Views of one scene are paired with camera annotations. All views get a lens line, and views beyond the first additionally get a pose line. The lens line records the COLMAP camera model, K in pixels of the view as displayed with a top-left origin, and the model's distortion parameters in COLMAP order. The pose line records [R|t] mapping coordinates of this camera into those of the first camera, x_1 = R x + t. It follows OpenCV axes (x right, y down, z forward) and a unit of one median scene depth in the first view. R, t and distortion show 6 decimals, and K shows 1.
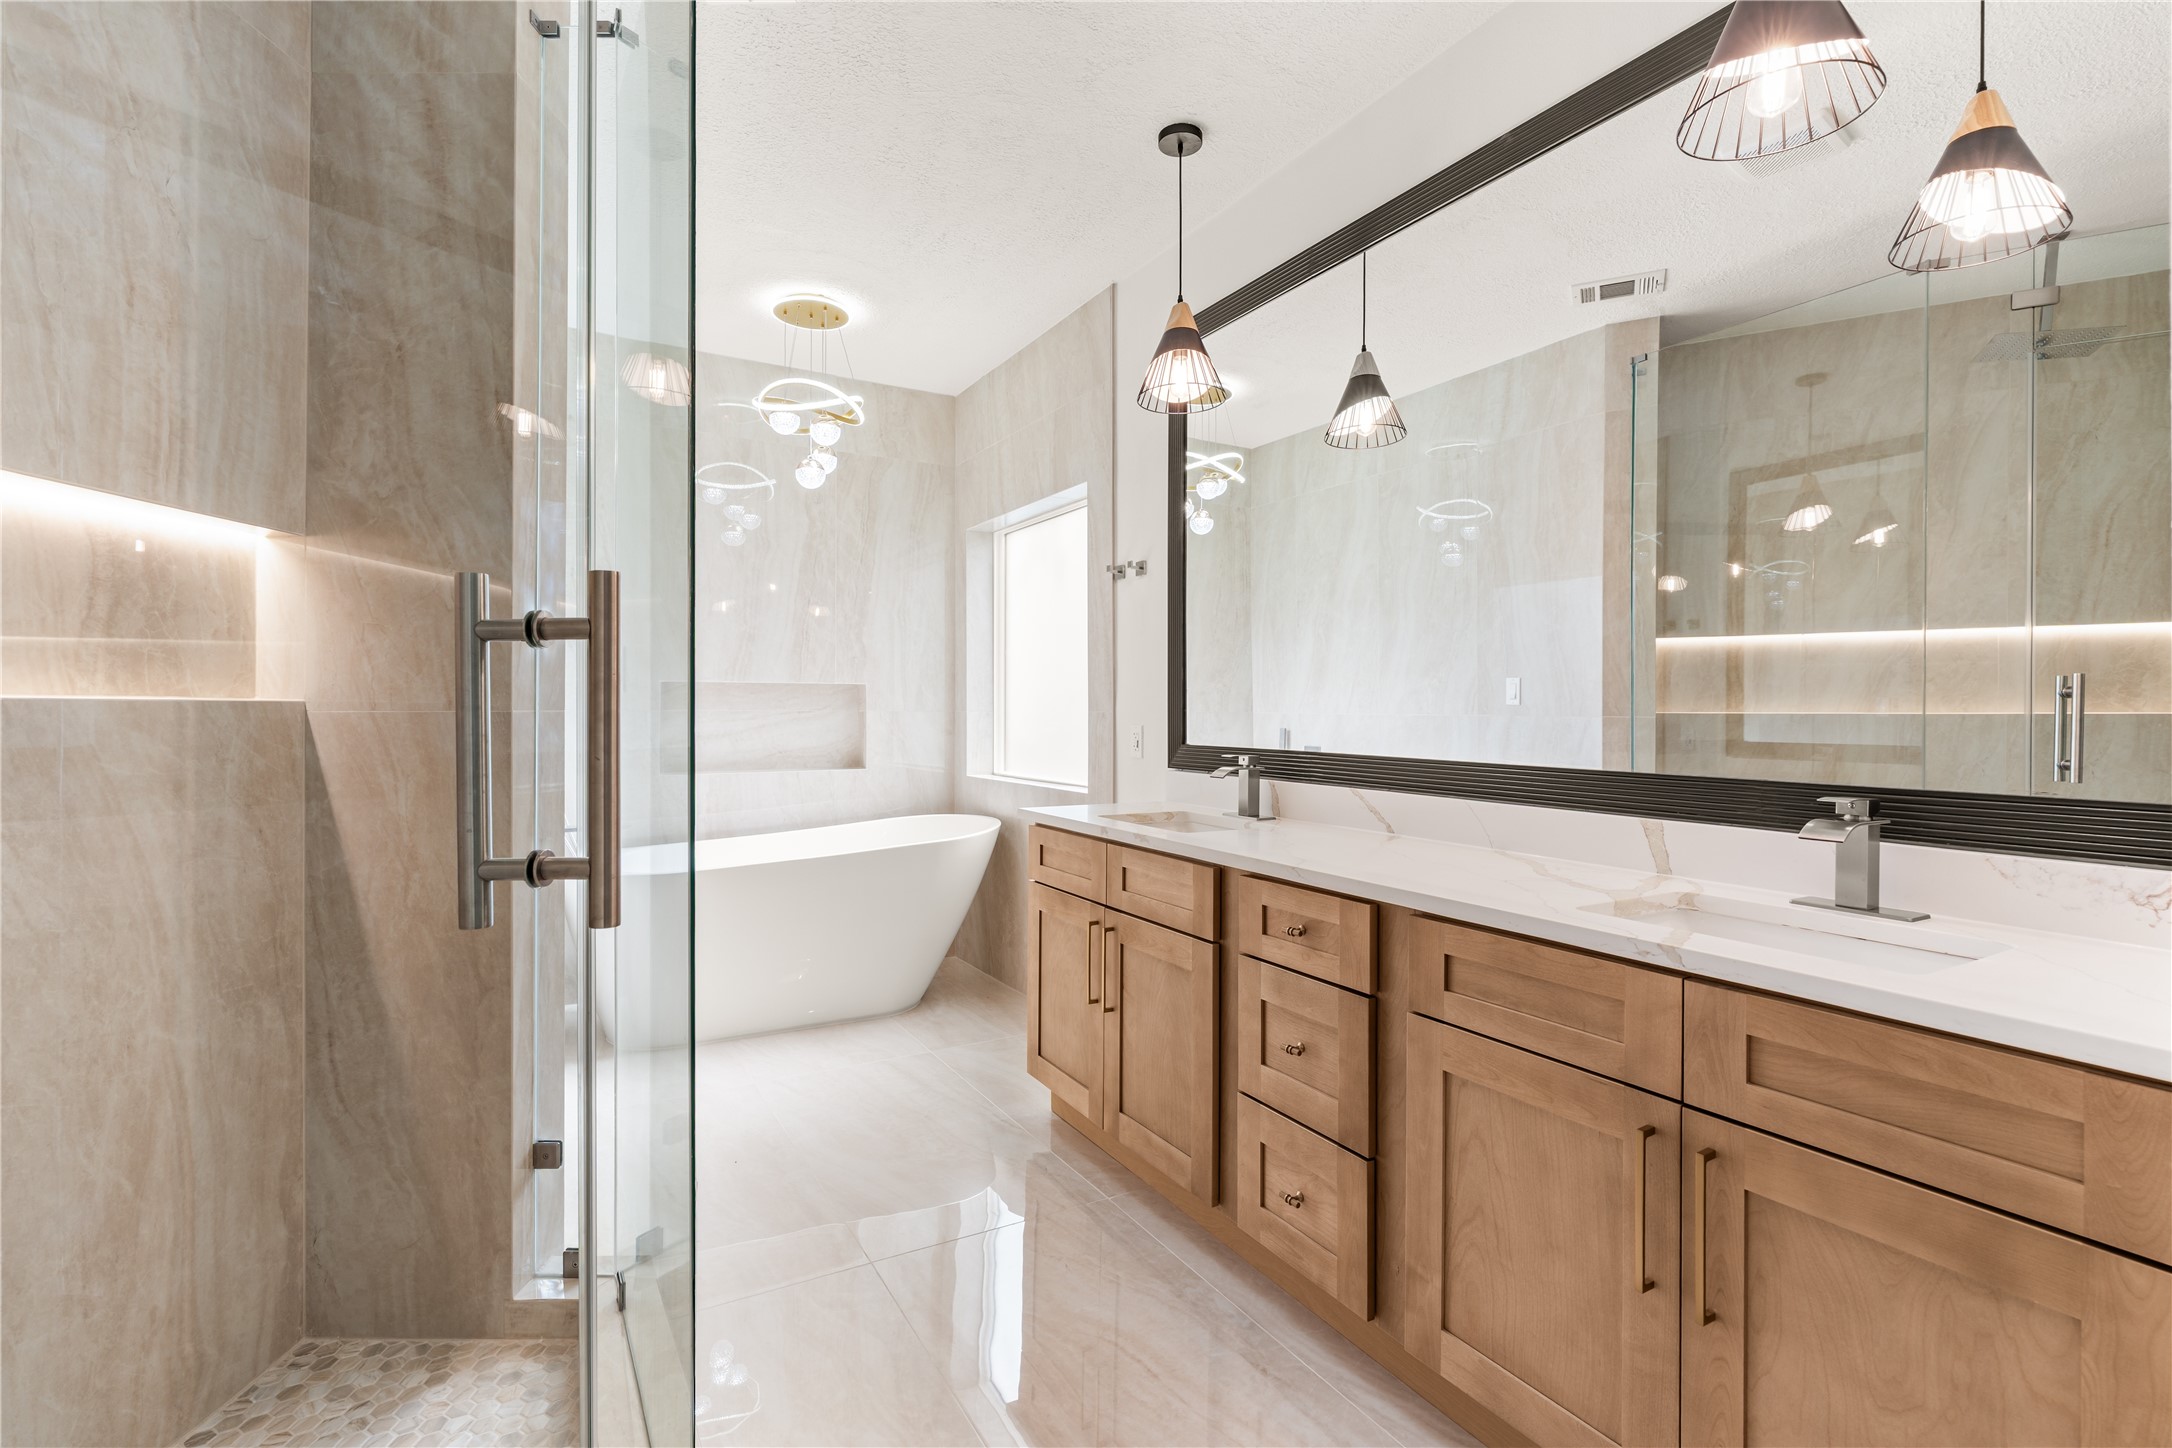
lens RADIAL K [[998.2, 0, 1104.9], [0, 998.2, 725.3], [0, 0, 1]] dist [0.003380, 0.000884]
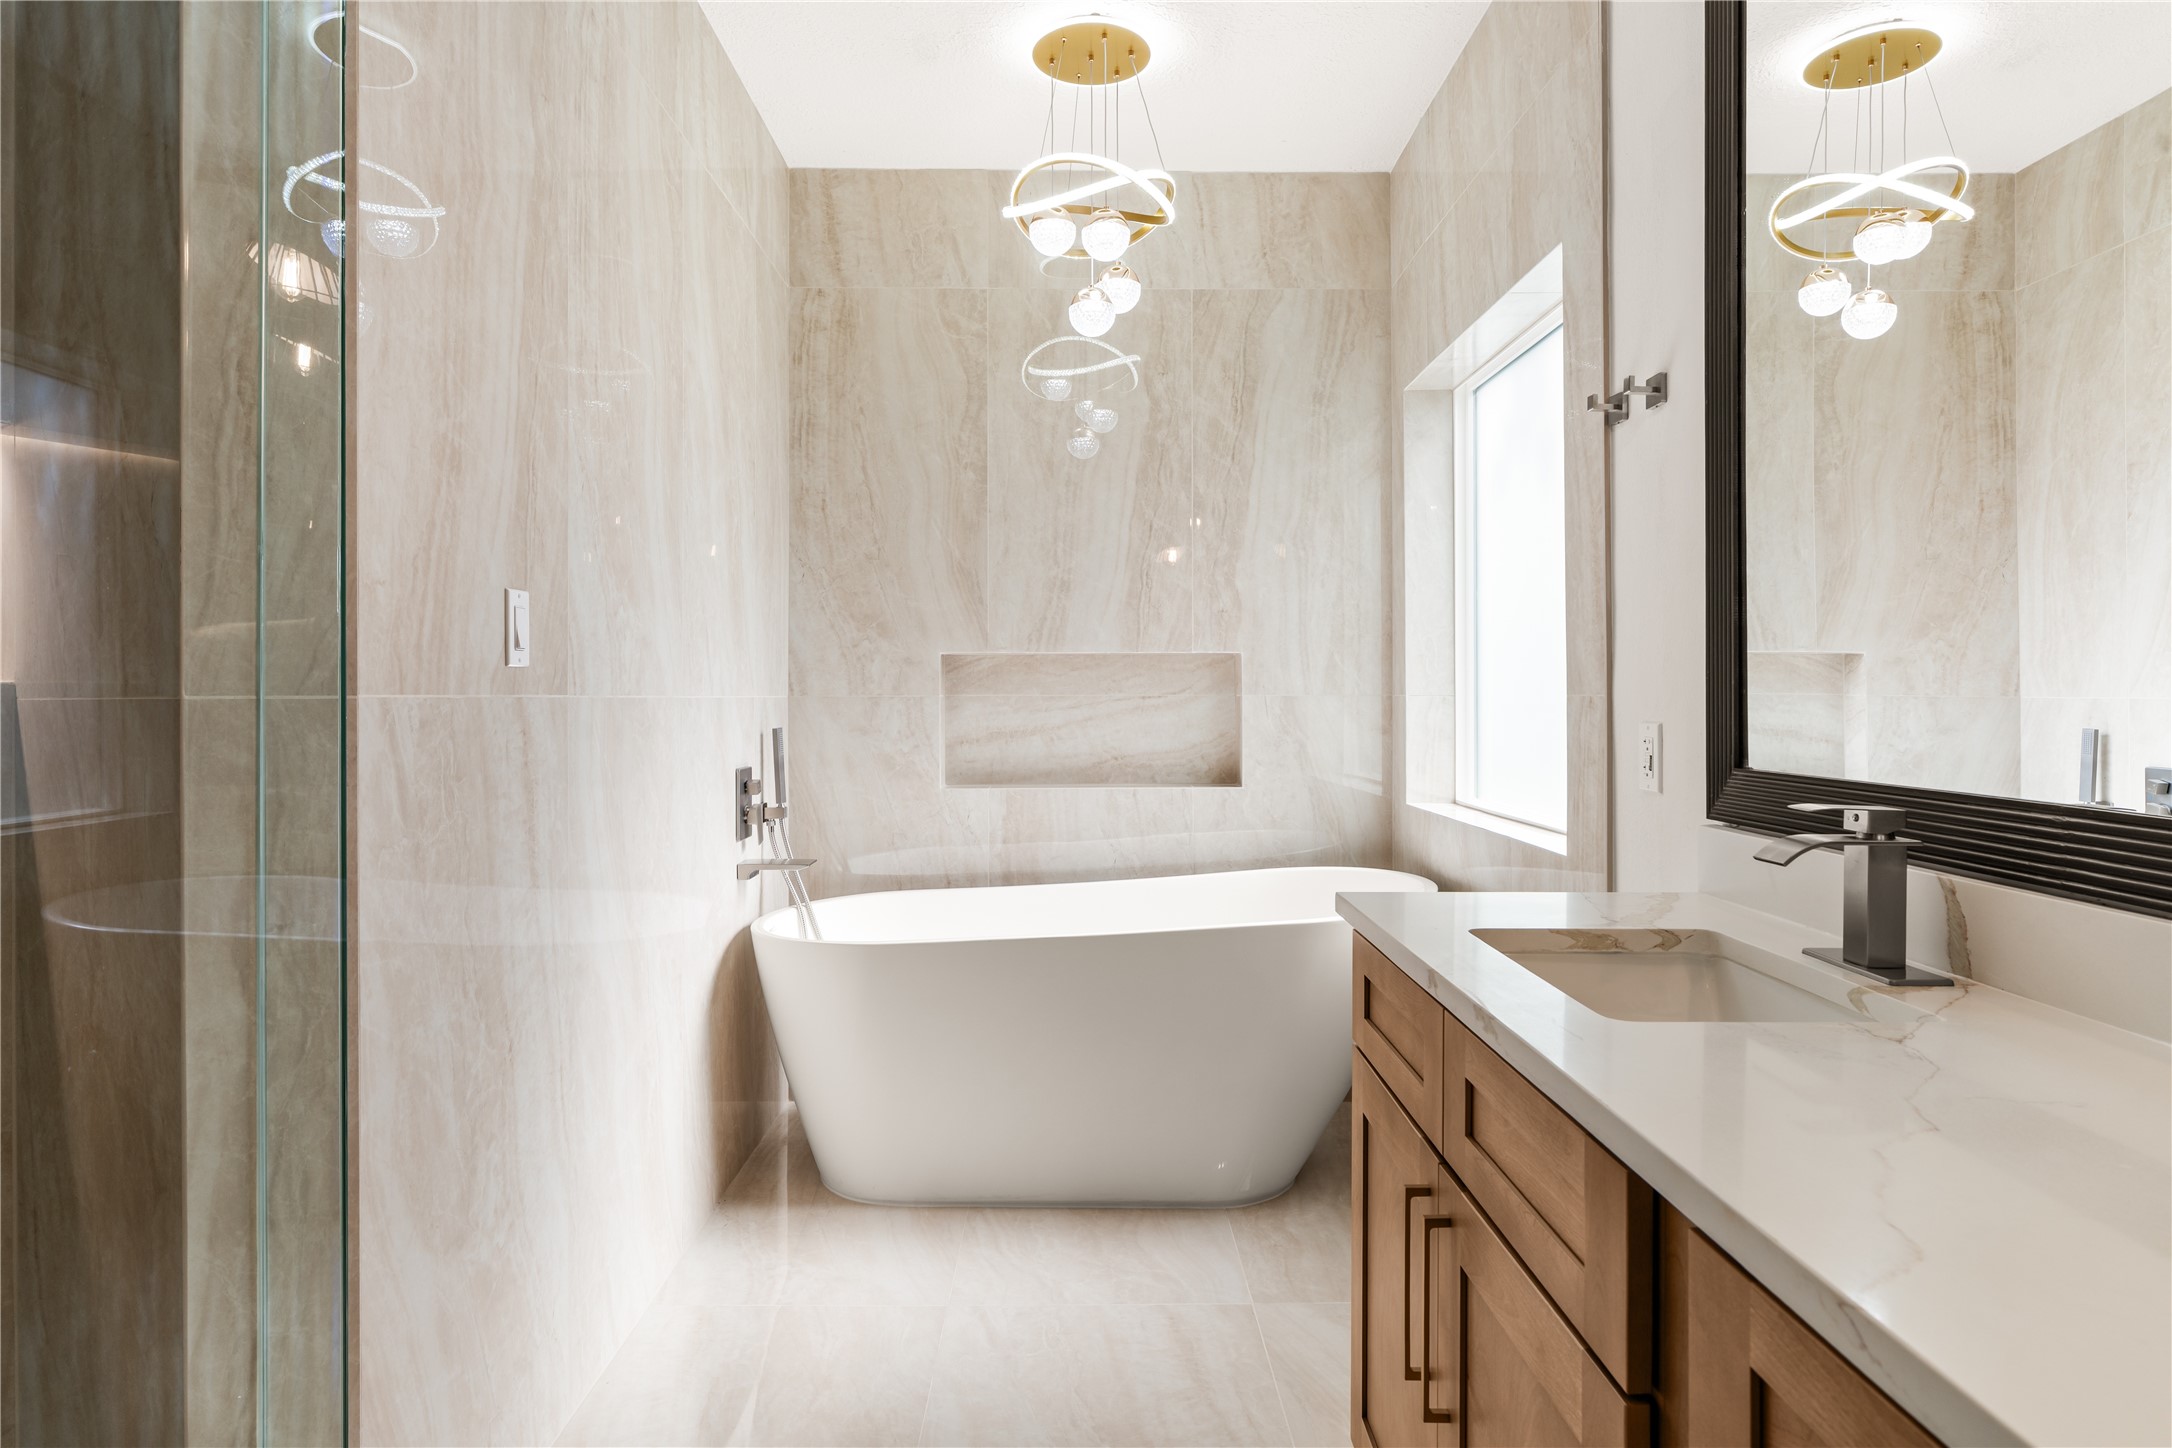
lens RADIAL K [[1260.6, 0, 1087.3], [0, 1260.6, 702.8], [0, 0, 1]] dist [0.001378, 0.000456]
pose [[0.862121, -0.000745, -0.506701, 0.085531], [-0.004067, 0.999957, -0.008390, -0.002830], [0.506686, 0.009294, 0.862081, 0.283102]]
